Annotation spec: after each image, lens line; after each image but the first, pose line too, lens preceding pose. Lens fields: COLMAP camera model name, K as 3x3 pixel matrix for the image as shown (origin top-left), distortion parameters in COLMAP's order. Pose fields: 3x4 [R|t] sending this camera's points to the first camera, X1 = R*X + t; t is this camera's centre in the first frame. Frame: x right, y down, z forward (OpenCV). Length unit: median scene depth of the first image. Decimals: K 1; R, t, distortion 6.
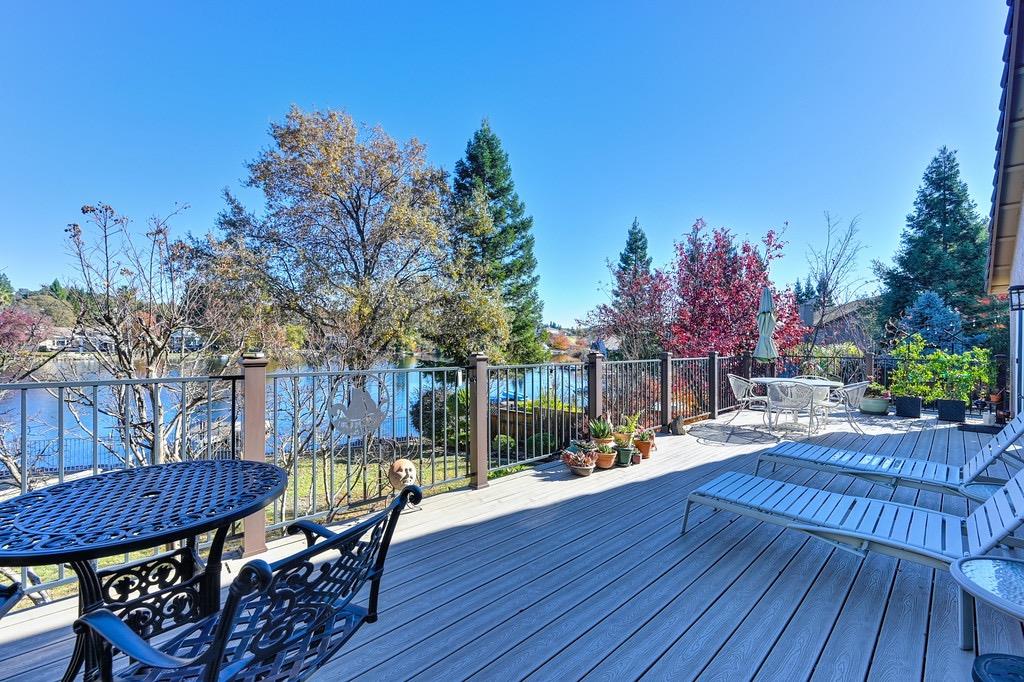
lens RADIAL K [[407.5, 0, 511.2], [0, 407.5, 343.5], [0, 0, 1]] dist [0.004424, -0.000124]
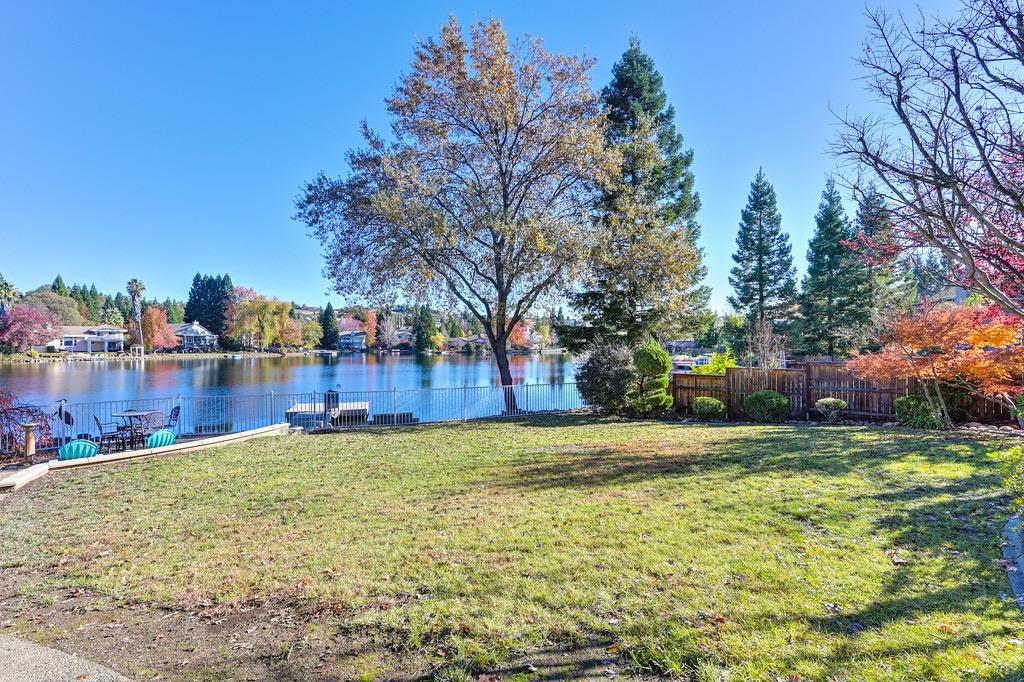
lens RADIAL K [[468.1, 0, 516.7], [0, 468.1, 343.0], [0, 0, 1]] dist [-0.000047, 0.000418]
pose [[0.998506, -0.012972, -0.053080, -0.148618], [0.013007, 0.999915, 0.000313, 0.045798], [0.053072, -0.001003, 0.998590, 0.008545]]
